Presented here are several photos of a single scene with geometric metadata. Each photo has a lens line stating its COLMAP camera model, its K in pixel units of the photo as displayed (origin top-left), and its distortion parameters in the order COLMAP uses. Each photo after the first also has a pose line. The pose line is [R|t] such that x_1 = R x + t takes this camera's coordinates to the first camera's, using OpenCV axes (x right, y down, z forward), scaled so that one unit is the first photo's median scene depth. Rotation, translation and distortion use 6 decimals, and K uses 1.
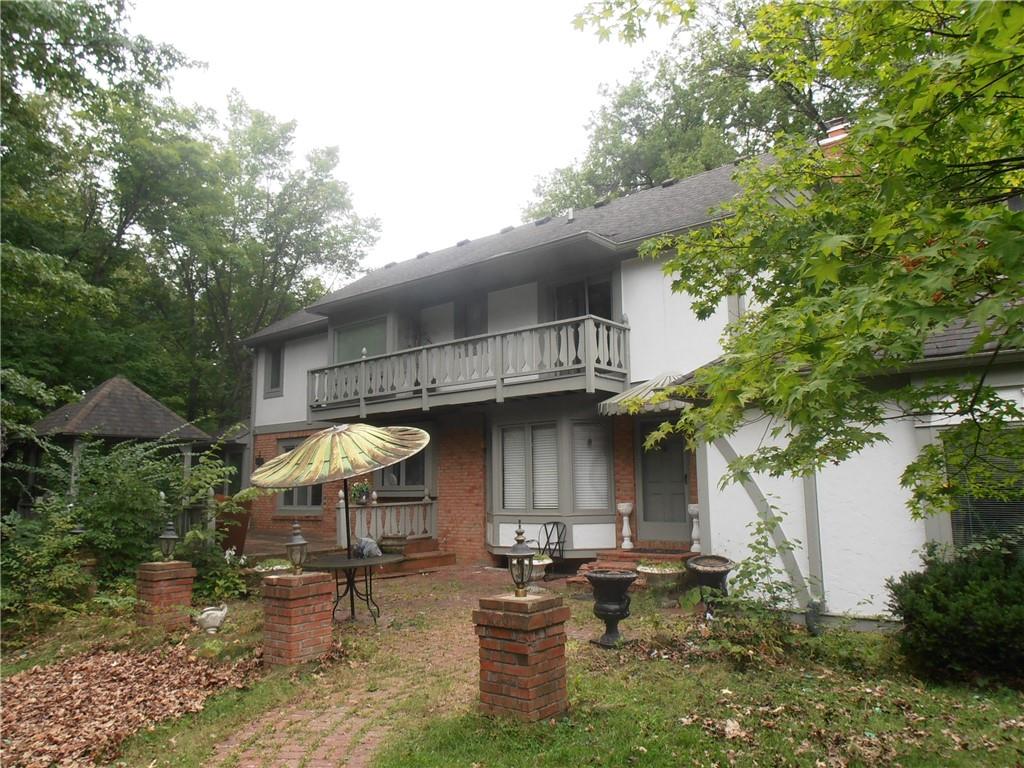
lens RADIAL K [[716.0, 0, 512.4], [0, 716.0, 383.0], [0, 0, 1]] dist [-0.003476, -0.000141]
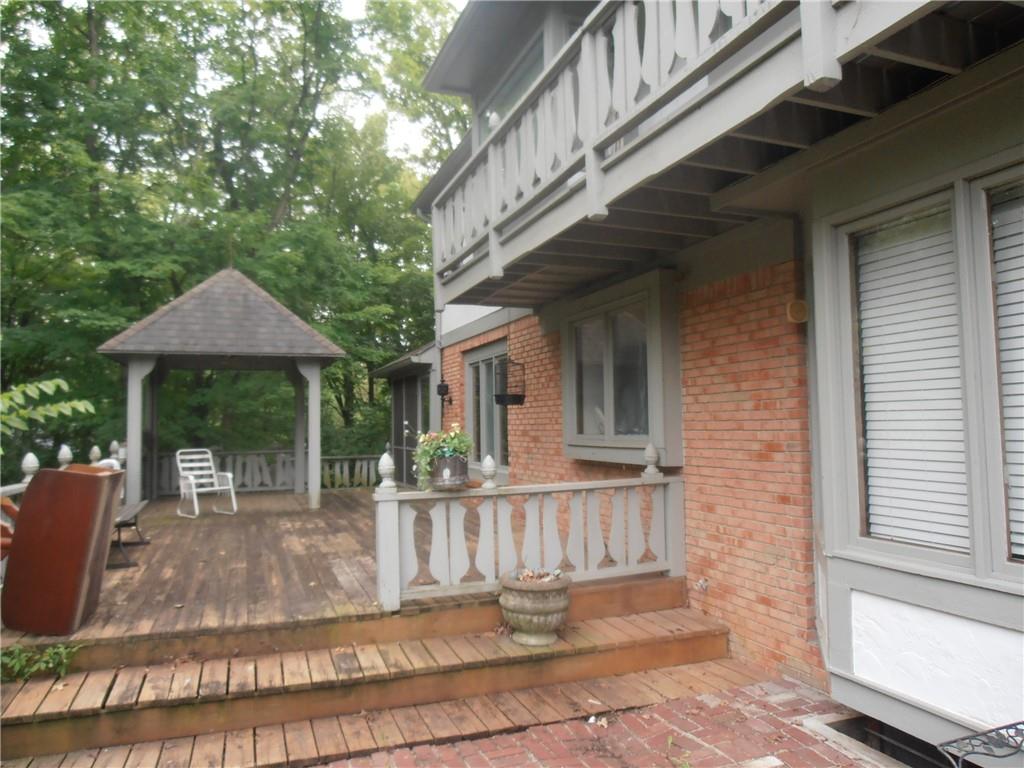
lens RADIAL K [[716.0, 0, 508.0], [0, 716.0, 385.5], [0, 0, 1]] dist [-0.003476, -0.000141]
pose [[0.867648, -0.029357, -0.496312, 0.004702], [0.077658, 0.994005, 0.076965, 0.083948], [0.491077, -0.105321, 0.864726, 0.661033]]
